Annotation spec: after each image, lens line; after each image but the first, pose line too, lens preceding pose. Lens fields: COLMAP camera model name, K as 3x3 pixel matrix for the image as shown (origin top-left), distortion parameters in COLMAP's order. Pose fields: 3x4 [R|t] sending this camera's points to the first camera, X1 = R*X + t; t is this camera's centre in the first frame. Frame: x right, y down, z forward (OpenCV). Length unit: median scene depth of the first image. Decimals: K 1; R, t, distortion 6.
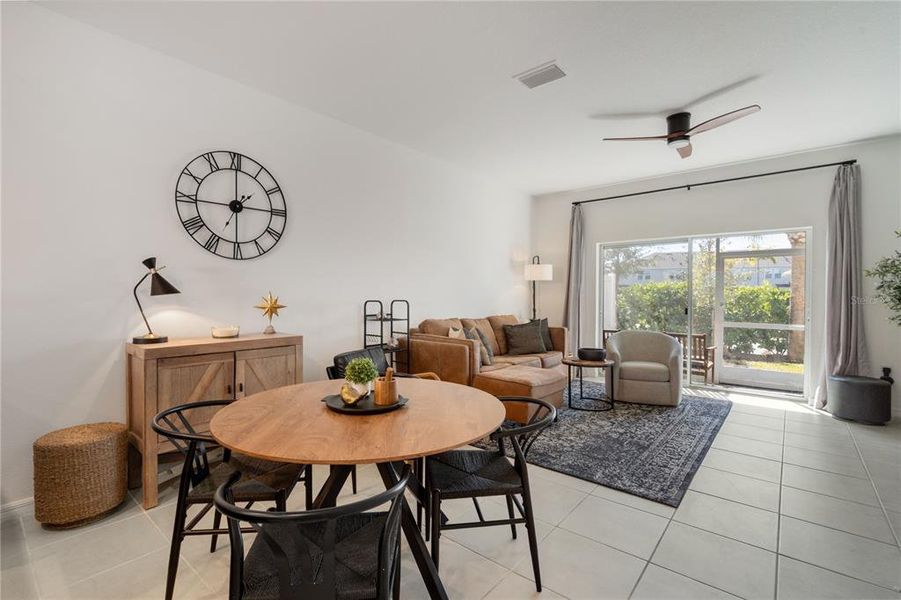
lens RADIAL K [[410.3, 0, 452.2], [0, 410.3, 297.9], [0, 0, 1]] dist [-0.000330, 0.000473]
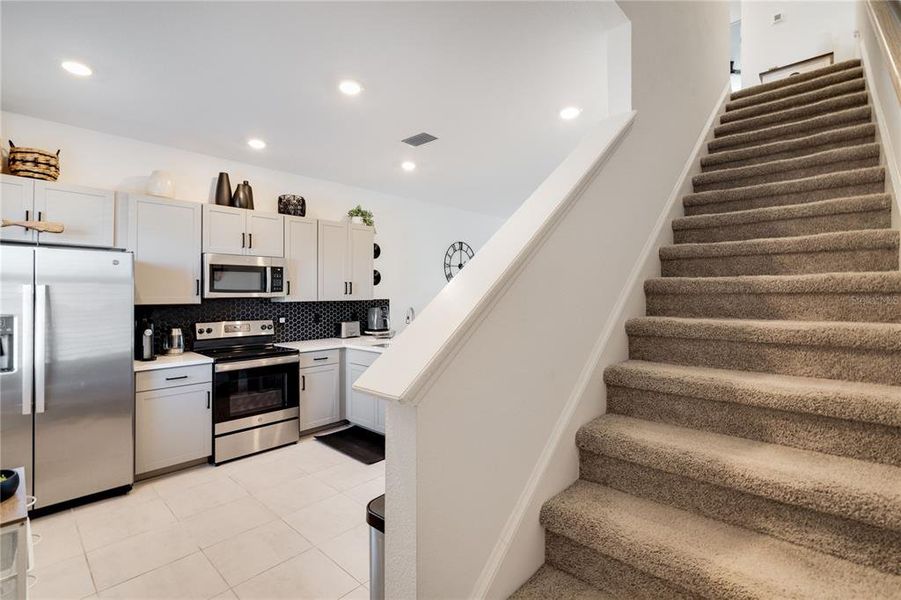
lens RADIAL K [[417.0, 0, 447.8], [0, 417.0, 287.5], [0, 0, 1]] dist [-0.000567, 0.000582]
pose [[0.998245, -0.008685, -0.058571, -0.352675], [0.007662, 0.999814, -0.017673, -0.054361], [0.058714, 0.017193, 0.998127, -0.911384]]
